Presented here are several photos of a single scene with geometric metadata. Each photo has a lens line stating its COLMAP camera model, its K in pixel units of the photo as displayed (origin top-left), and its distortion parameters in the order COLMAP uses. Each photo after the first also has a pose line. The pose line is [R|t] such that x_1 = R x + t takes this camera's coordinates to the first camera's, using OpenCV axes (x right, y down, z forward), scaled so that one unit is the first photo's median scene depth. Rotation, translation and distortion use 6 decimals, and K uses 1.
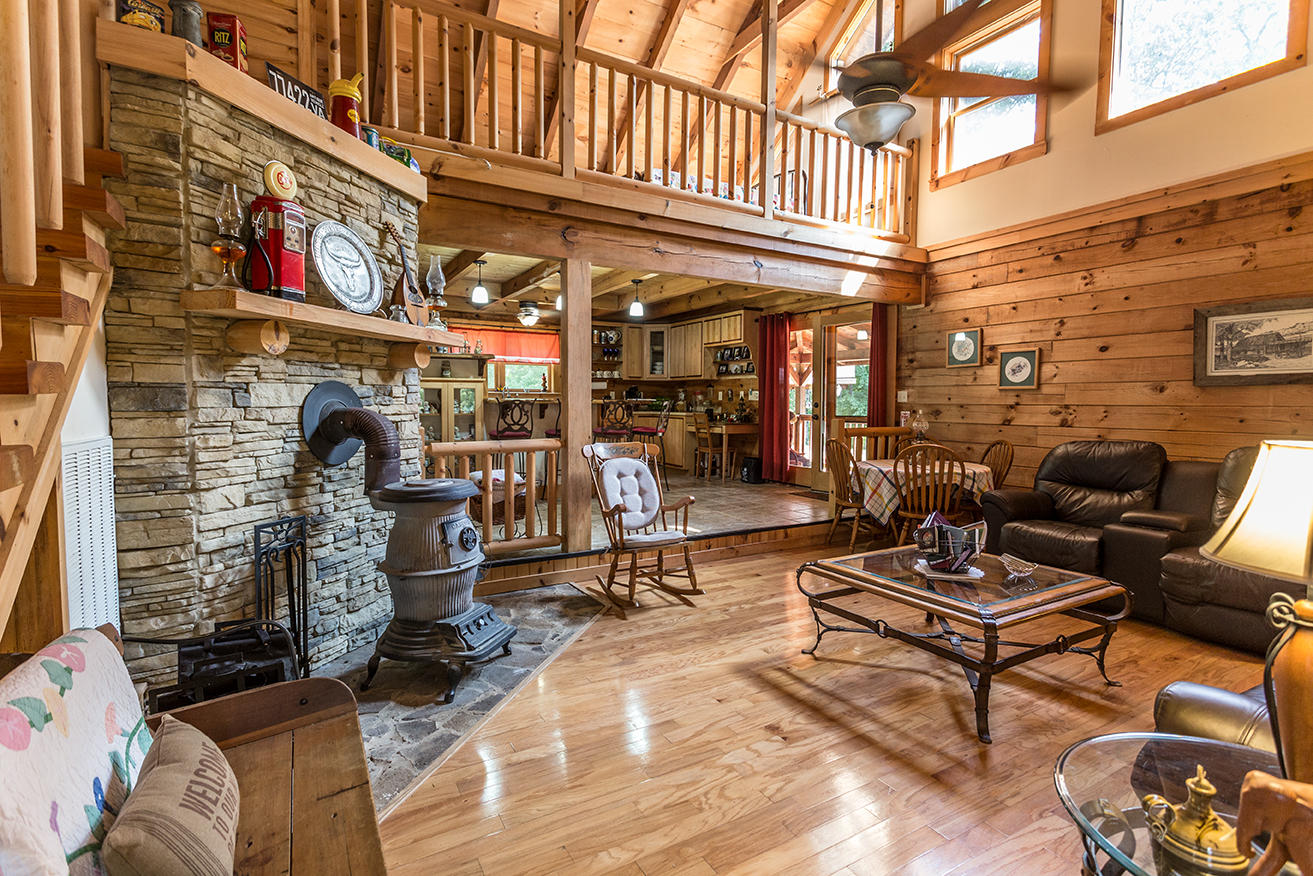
lens RADIAL K [[625.2, 0, 656.5], [0, 625.2, 438.0], [0, 0, 1]] dist [0.002872, 0.000284]
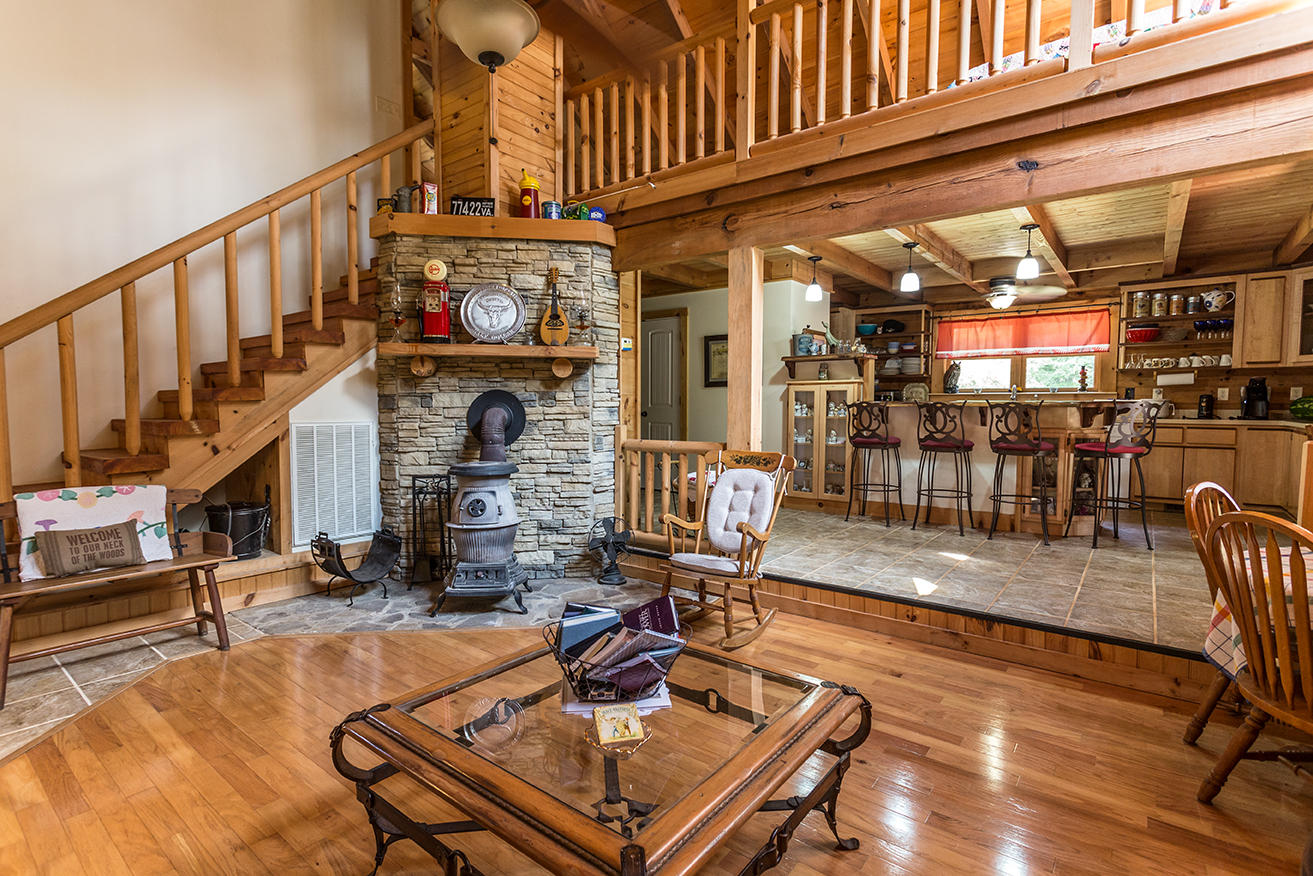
lens RADIAL K [[625.2, 0, 656.5], [0, 625.2, 438.0], [0, 0, 1]] dist [0.002872, 0.000284]
pose [[0.369827, 0.046396, -0.927941, 0.925464], [-0.053291, 0.998167, 0.028669, -0.037729], [0.927571, 0.038849, 0.371622, 0.750464]]
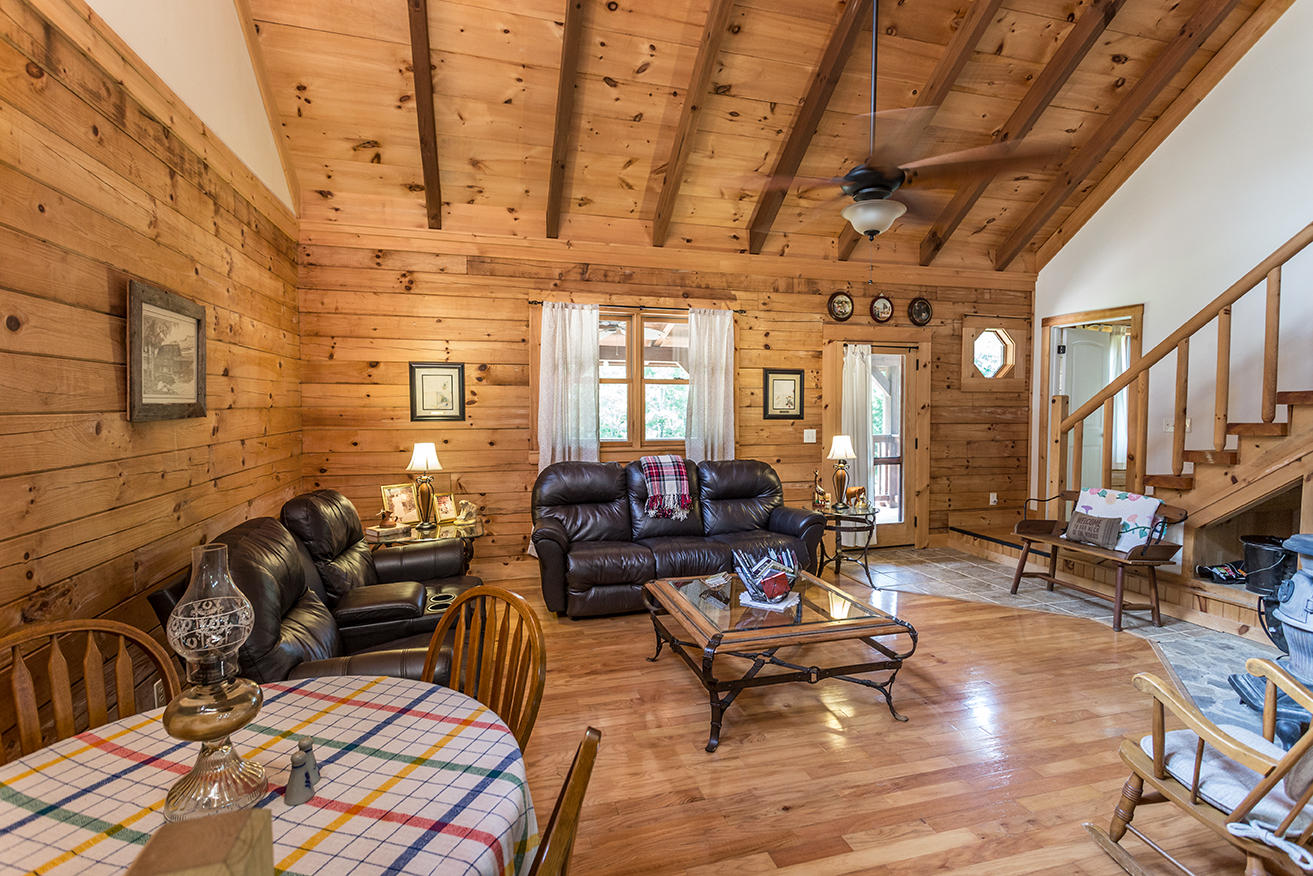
lens RADIAL K [[625.2, 0, 656.5], [0, 625.2, 438.0], [0, 0, 1]] dist [0.002872, 0.000284]
pose [[-0.968940, -0.015708, 0.246798, 0.333593], [0.010046, 0.994657, 0.102748, -0.167014], [-0.247093, 0.102036, -0.963605, 1.946714]]
